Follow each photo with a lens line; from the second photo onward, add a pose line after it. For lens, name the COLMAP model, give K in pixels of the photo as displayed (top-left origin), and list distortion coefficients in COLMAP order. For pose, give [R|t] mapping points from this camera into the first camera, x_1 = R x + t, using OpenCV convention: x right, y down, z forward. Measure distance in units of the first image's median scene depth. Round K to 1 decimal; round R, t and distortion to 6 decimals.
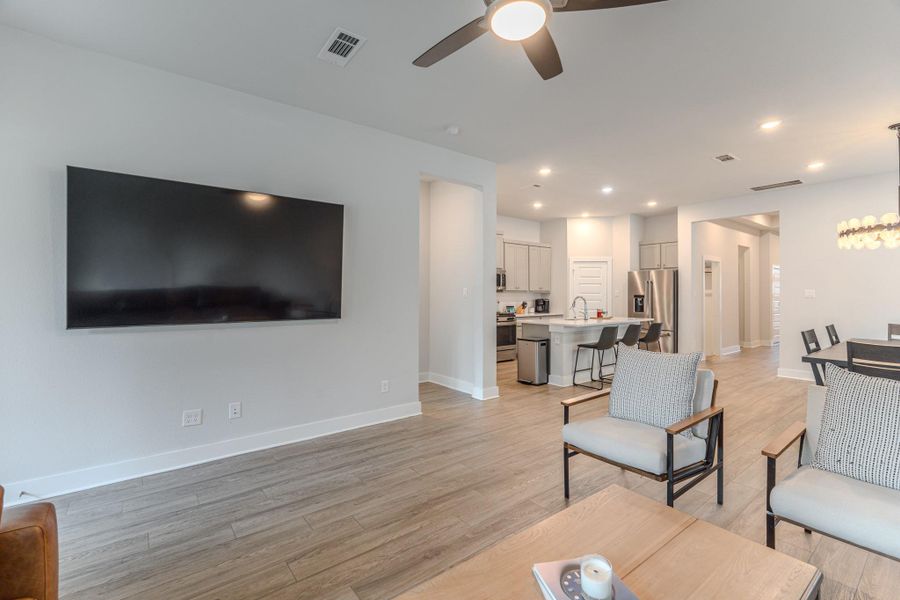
lens RADIAL K [[396.9, 0, 445.0], [0, 396.9, 296.0], [0, 0, 1]] dist [-0.001784, -0.000432]
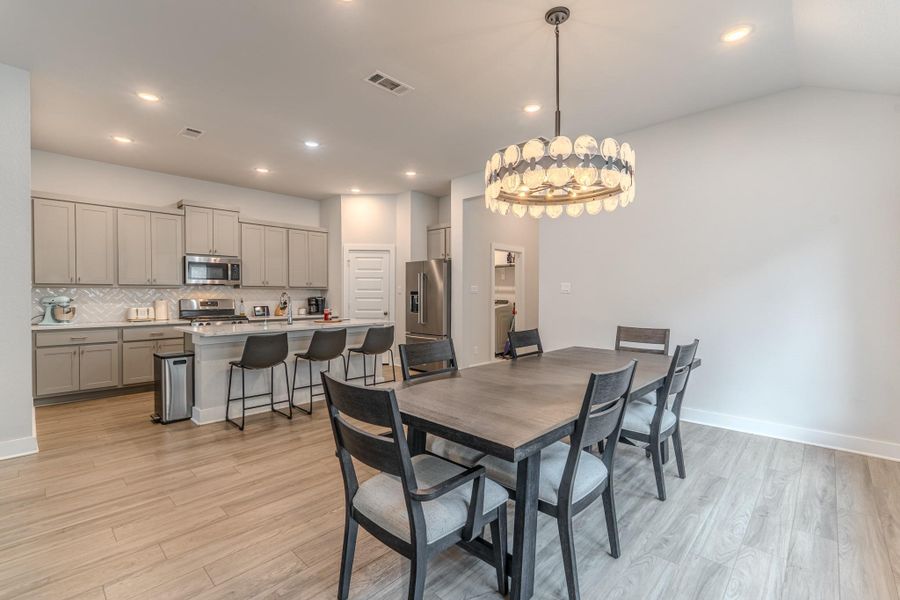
lens RADIAL K [[396.9, 0, 444.4], [0, 396.9, 301.2], [0, 0, 1]] dist [-0.001784, -0.000432]
pose [[0.989838, -0.004108, 0.142141, 0.420186], [0.002639, 0.999941, 0.010521, 0.008781], [-0.142176, -0.010039, 0.989791, 0.189581]]
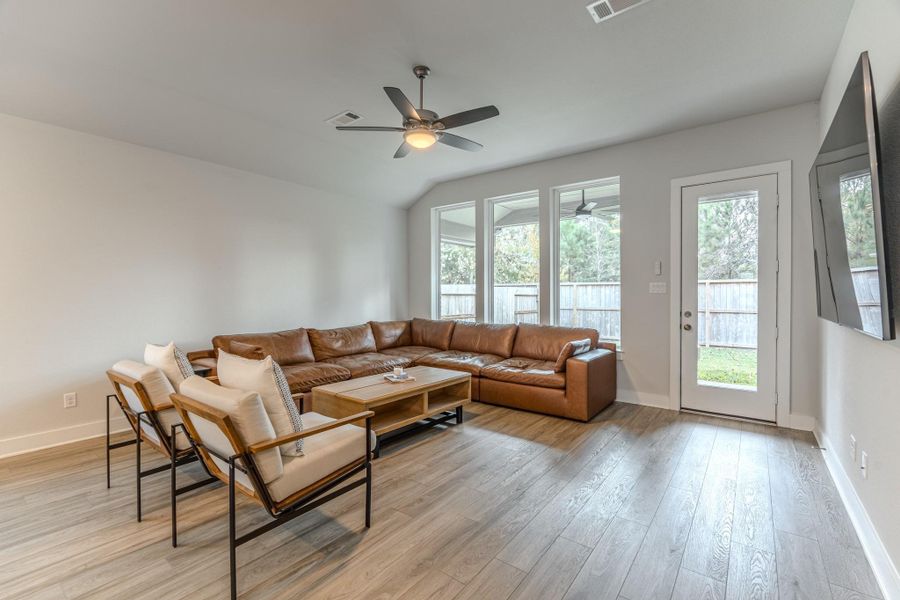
lens RADIAL K [[396.9, 0, 442.6], [0, 396.9, 298.9], [0, 0, 1]] dist [-0.001784, -0.000432]
pose [[-0.969735, 0.002786, -0.244143, 0.111484], [-0.002531, 0.999766, 0.021465, 0.004367], [0.244146, 0.021434, -0.969502, 0.575354]]
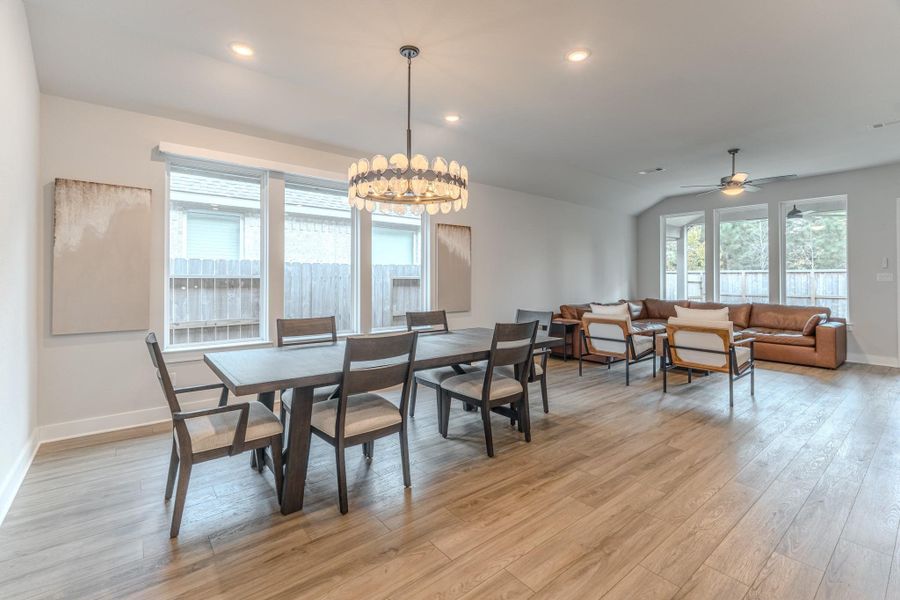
lens RADIAL K [[396.9, 0, 447.5], [0, 396.9, 277.2], [0, 0, 1]] dist [-0.001784, -0.000432]
pose [[-0.999798, -0.008298, -0.018282, 0.512999], [-0.008364, 0.999959, 0.003529, 0.003962], [0.018252, 0.003681, -0.999827, 0.834517]]
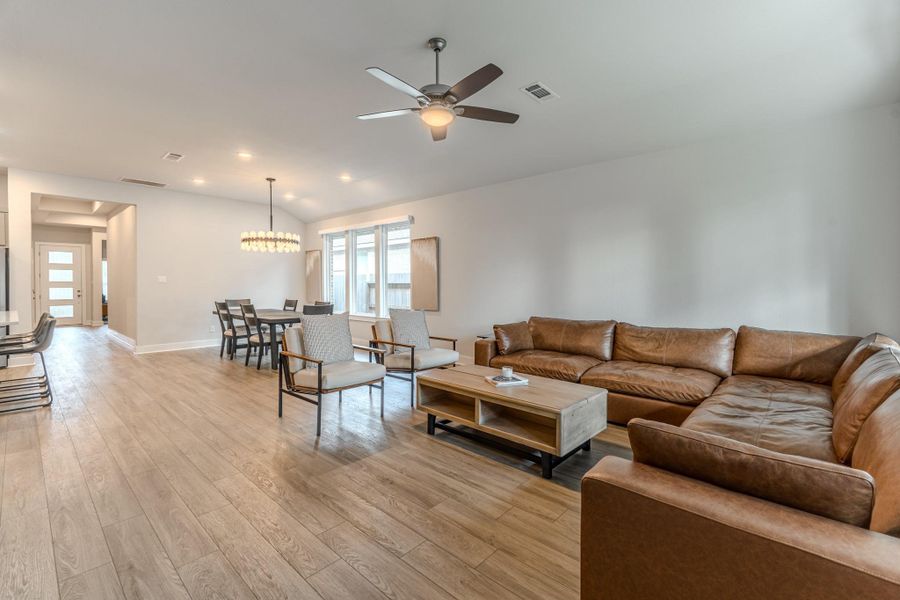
lens RADIAL K [[396.9, 0, 454.7], [0, 396.9, 285.9], [0, 0, 1]] dist [-0.001784, -0.000432]
pose [[-0.171702, -0.001663, 0.985147, -0.316554], [0.011076, 0.999932, 0.003619, 0.010590], [-0.985087, 0.011533, -0.171672, 0.246388]]
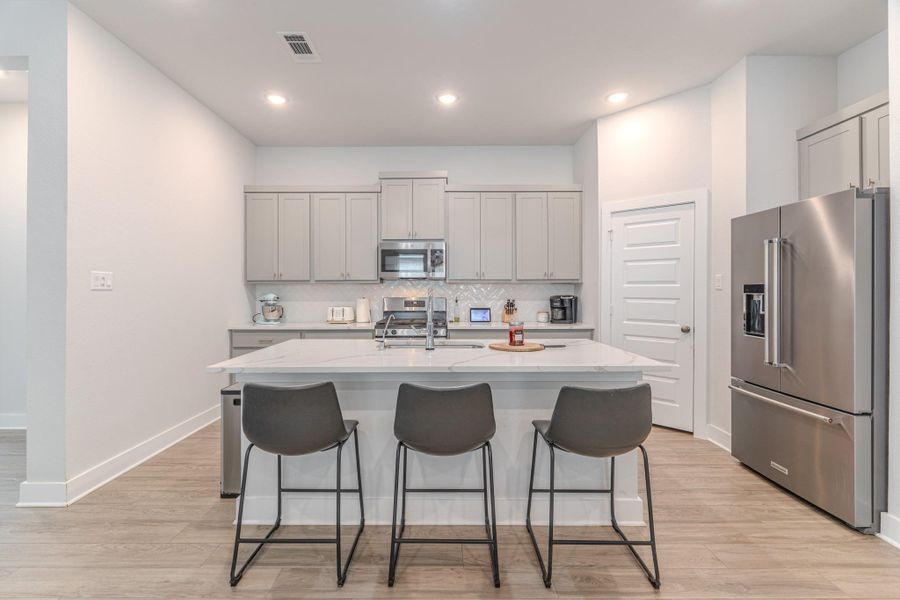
lens RADIAL K [[396.9, 0, 443.3], [0, 396.9, 288.2], [0, 0, 1]] dist [-0.001784, -0.000432]
pose [[0.790805, -0.005945, -0.612039, 0.469831], [-0.001536, 0.999930, -0.011698, 0.004659], [0.612066, 0.010191, 0.790741, 0.557957]]
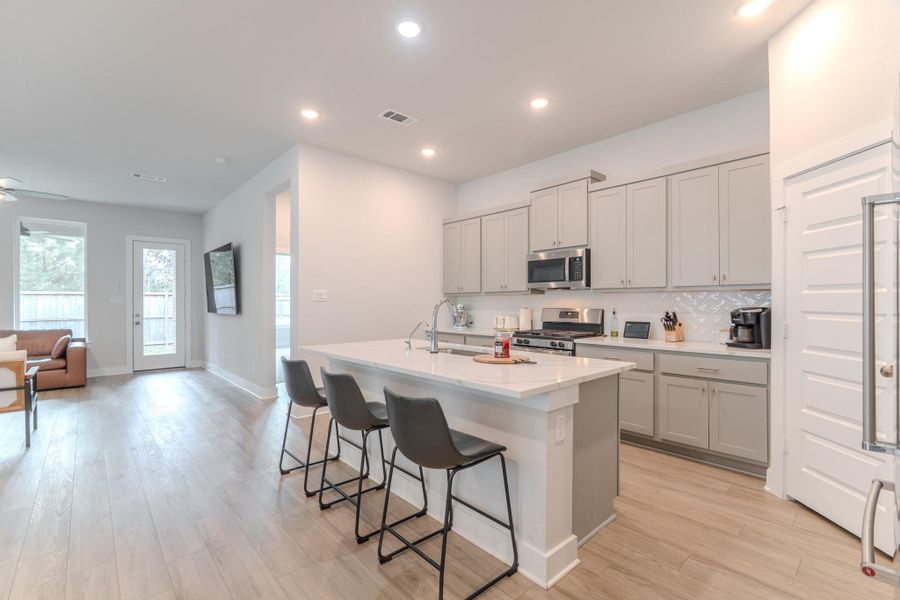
lens RADIAL K [[398.2, 0, 451.0], [0, 398.2, 299.4], [0, 0, 1]] dist [-0.001180, -0.000813]
pose [[0.087437, -0.008457, -0.996134, 0.619345], [-0.003348, 0.999956, -0.008783, 0.004546], [0.996164, 0.004103, 0.087404, 0.770458]]
